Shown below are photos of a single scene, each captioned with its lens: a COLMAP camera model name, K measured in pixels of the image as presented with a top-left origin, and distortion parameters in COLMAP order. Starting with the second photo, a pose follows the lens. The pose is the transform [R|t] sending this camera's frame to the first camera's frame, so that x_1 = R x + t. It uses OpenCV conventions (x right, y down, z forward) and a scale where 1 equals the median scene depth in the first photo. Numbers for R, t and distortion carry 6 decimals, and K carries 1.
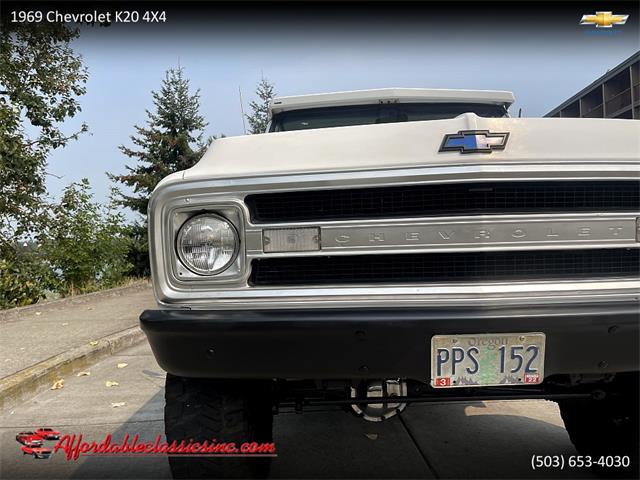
lens RADIAL K [[469.3, 0, 328.6], [0, 469.3, 243.3], [0, 0, 1]] dist [0.029753, -0.000713]
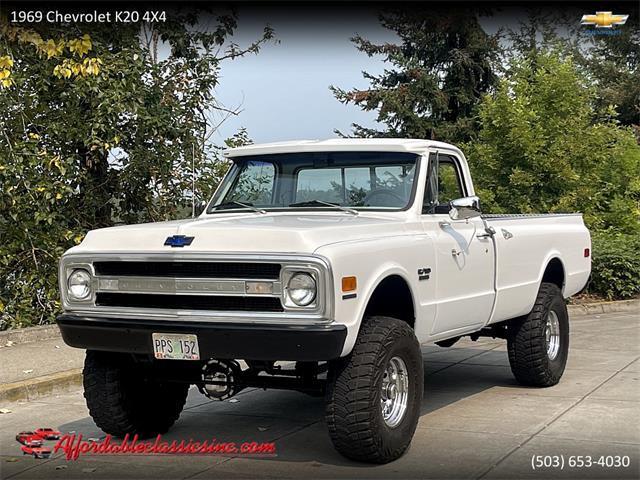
lens RADIAL K [[1073.9, 0, 367.4], [0, 1073.9, 237.2], [0, 0, 1]] dist [0.119839, -0.227852]
pose [[0.899155, 0.027633, -0.436757, 2.984101], [-0.015271, 0.999378, 0.031790, -0.379668], [0.437364, -0.021914, 0.899018, -2.753506]]
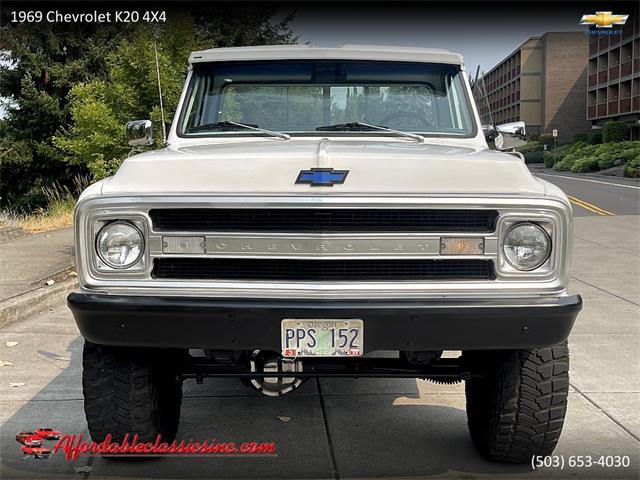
lens RADIAL K [[844.4, 0, 320.0], [0, 844.4, 240.0], [0, 0, 1]] dist [0.151544, -0.489359]
pose [[0.999410, 0.031742, -0.013122, 0.329045], [-0.030174, 0.993902, 0.106062, -0.280379], [0.016409, -0.105604, 0.994273, -1.341019]]
